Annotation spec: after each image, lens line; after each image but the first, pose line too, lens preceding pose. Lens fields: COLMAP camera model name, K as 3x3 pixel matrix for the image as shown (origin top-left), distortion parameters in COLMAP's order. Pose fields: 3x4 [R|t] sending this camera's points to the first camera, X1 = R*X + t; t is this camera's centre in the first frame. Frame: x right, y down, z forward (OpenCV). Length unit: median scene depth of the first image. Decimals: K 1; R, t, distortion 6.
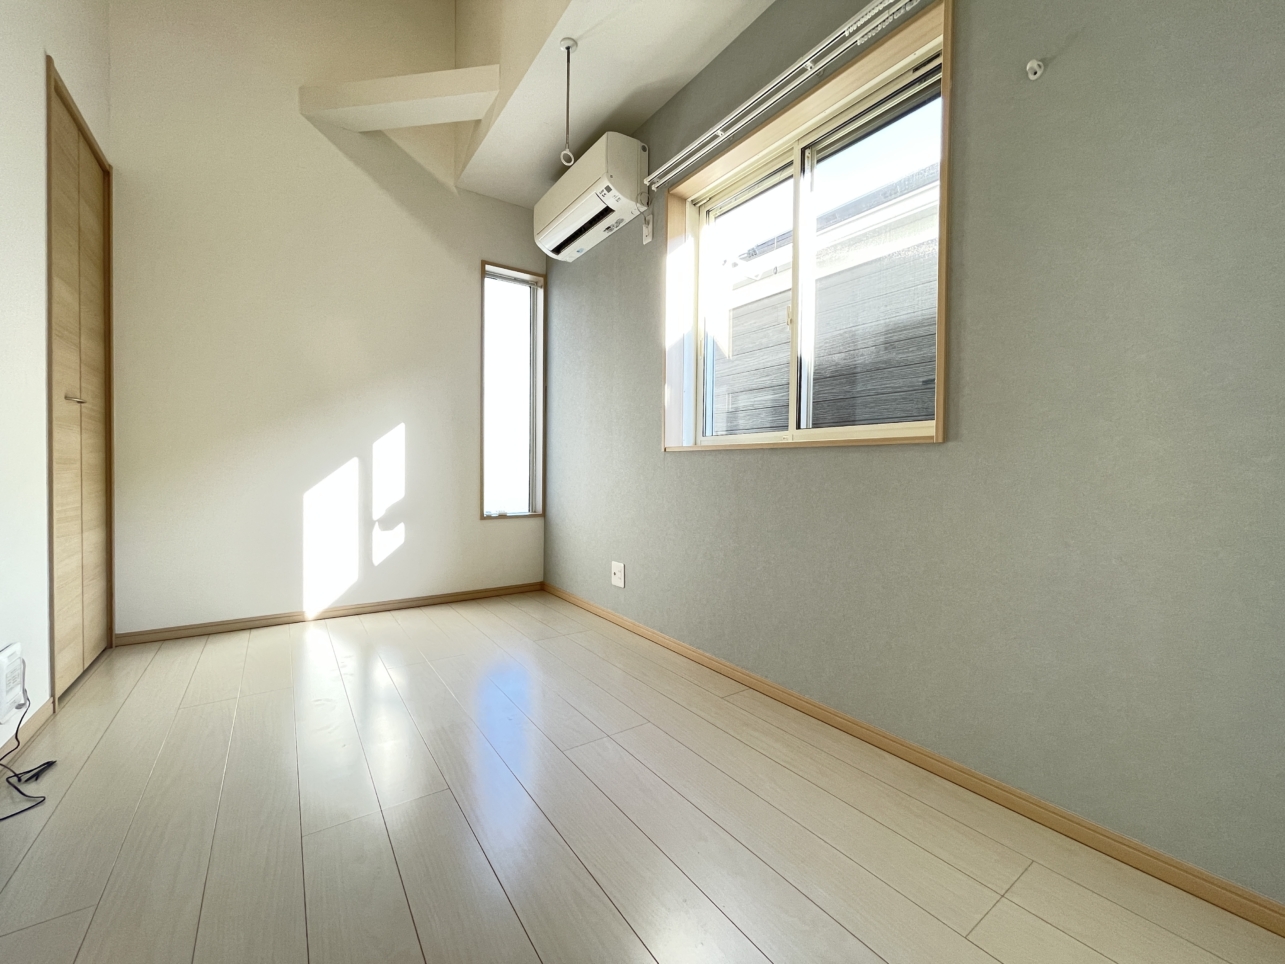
lens RADIAL K [[519.9, 0, 641.7], [0, 519.9, 476.0], [0, 0, 1]] dist [0.001646, 0.000203]
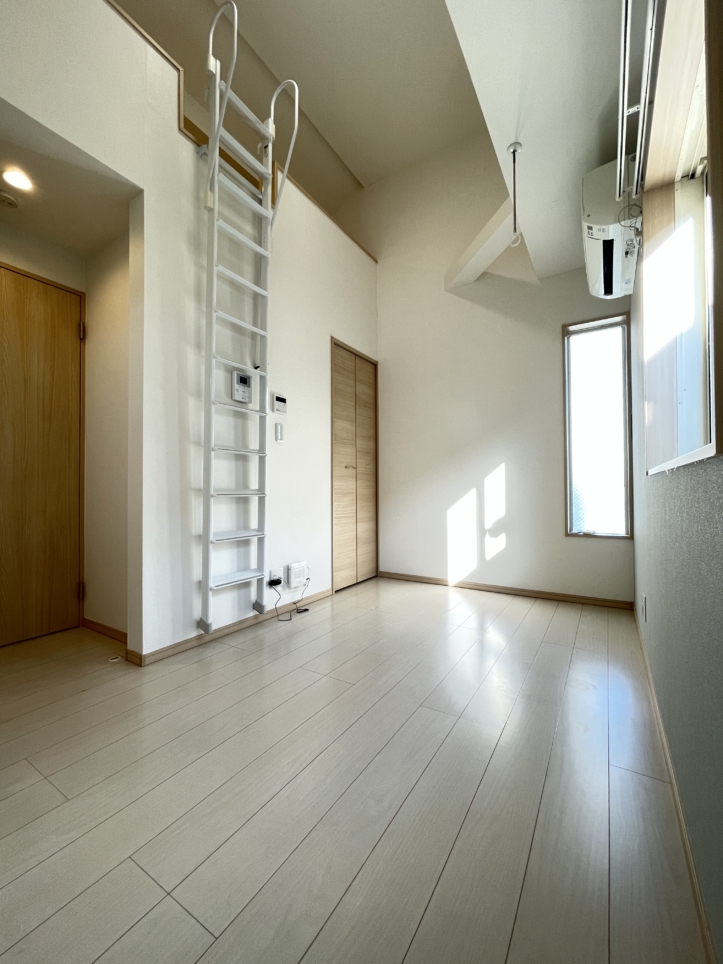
lens RADIAL K [[390.0, 0, 361.7], [0, 390.0, 486.6], [0, 0, 1]] dist [0.001646, 0.000203]
pose [[0.389239, -0.020561, -0.920907, 0.393671], [-0.003539, 0.999710, -0.023817, -0.010761], [0.921130, 0.012530, 0.389053, 0.234322]]
